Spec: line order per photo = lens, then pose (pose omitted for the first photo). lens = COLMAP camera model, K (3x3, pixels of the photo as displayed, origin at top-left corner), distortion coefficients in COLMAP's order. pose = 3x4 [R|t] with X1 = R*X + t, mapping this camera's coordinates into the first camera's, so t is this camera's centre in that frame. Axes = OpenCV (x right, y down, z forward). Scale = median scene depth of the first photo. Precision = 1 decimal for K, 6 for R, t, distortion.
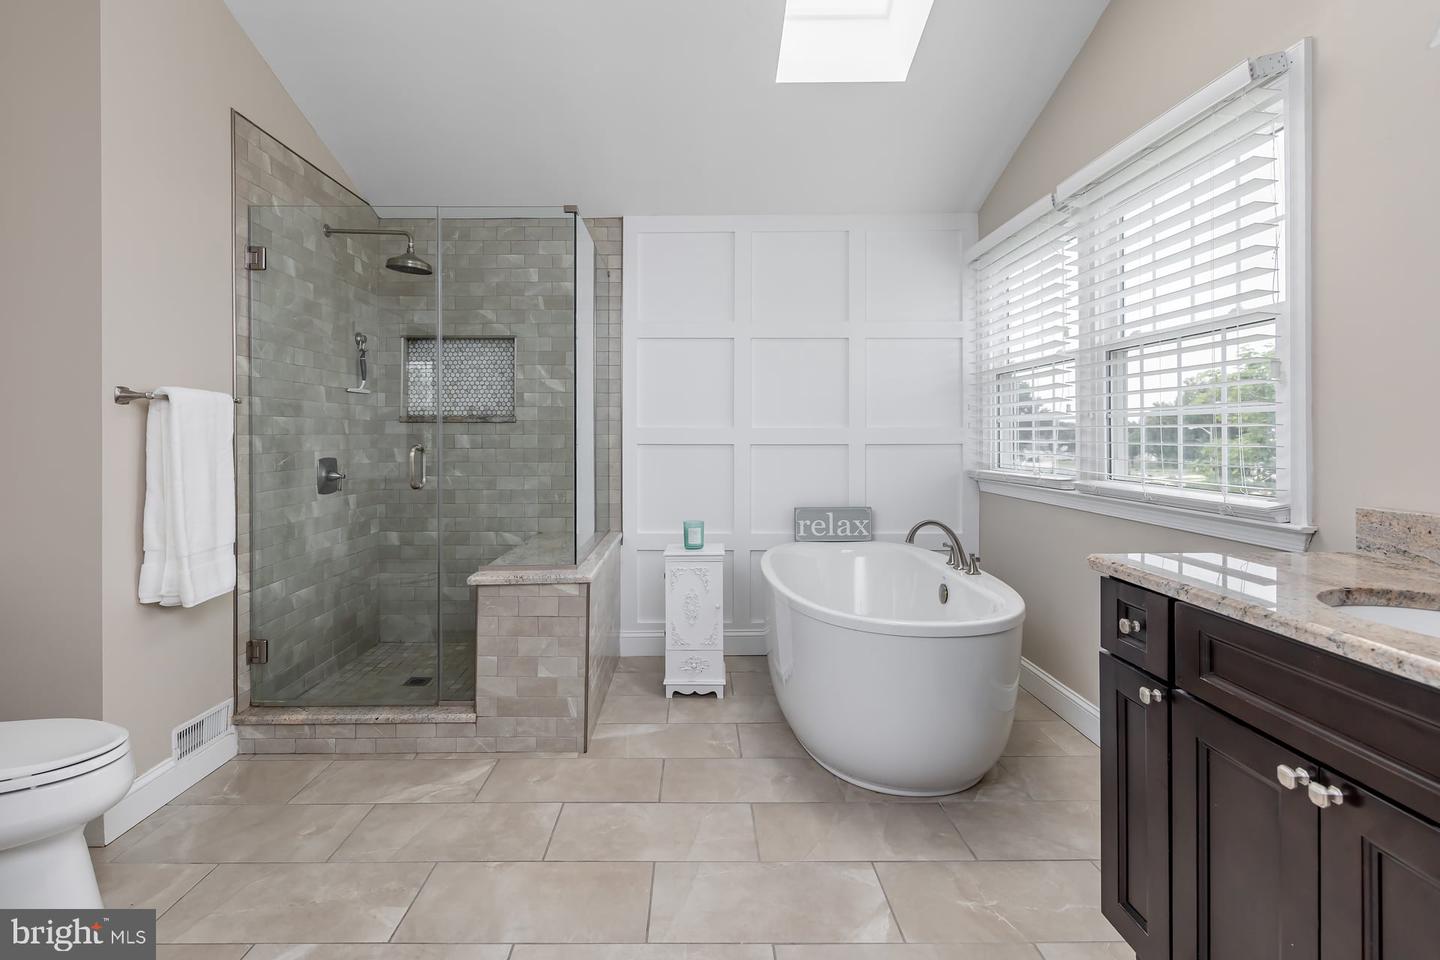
lens RADIAL K [[688.0, 0, 718.0], [0, 688.0, 427.5], [0, 0, 1]] dist [0.002054, 0.000004]
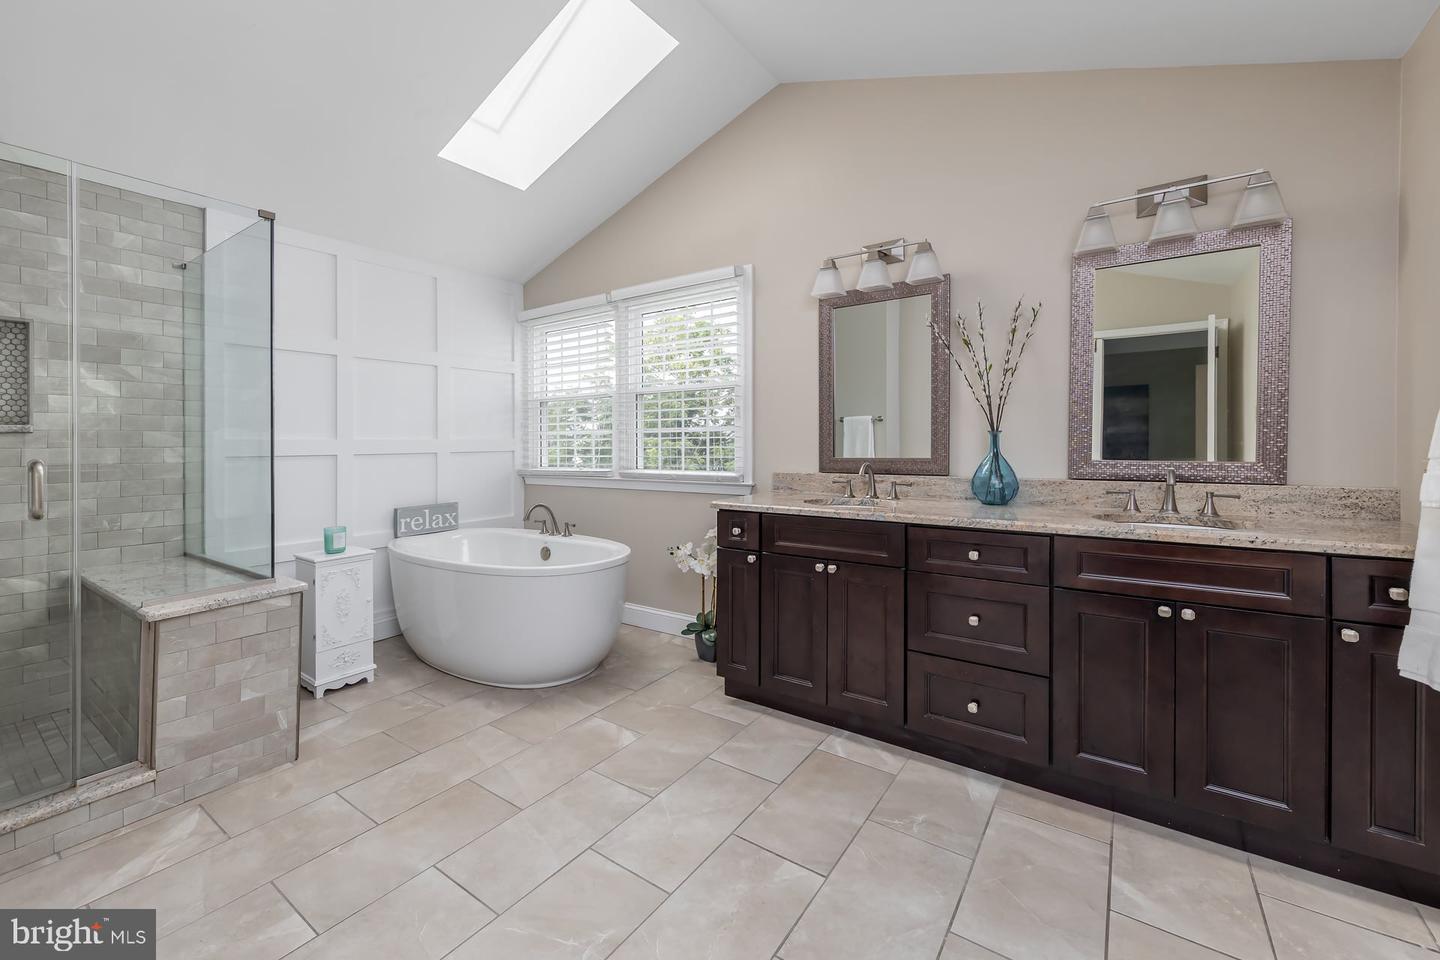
lens RADIAL K [[563.7, 0, 720.2], [0, 563.7, 443.7], [0, 0, 1]] dist [0.000879, -0.000194]
pose [[0.584637, -0.007696, 0.811258, -0.480594], [0.001324, 0.999963, 0.008532, 0.000896], [-0.811294, -0.003913, 0.584626, 0.009584]]
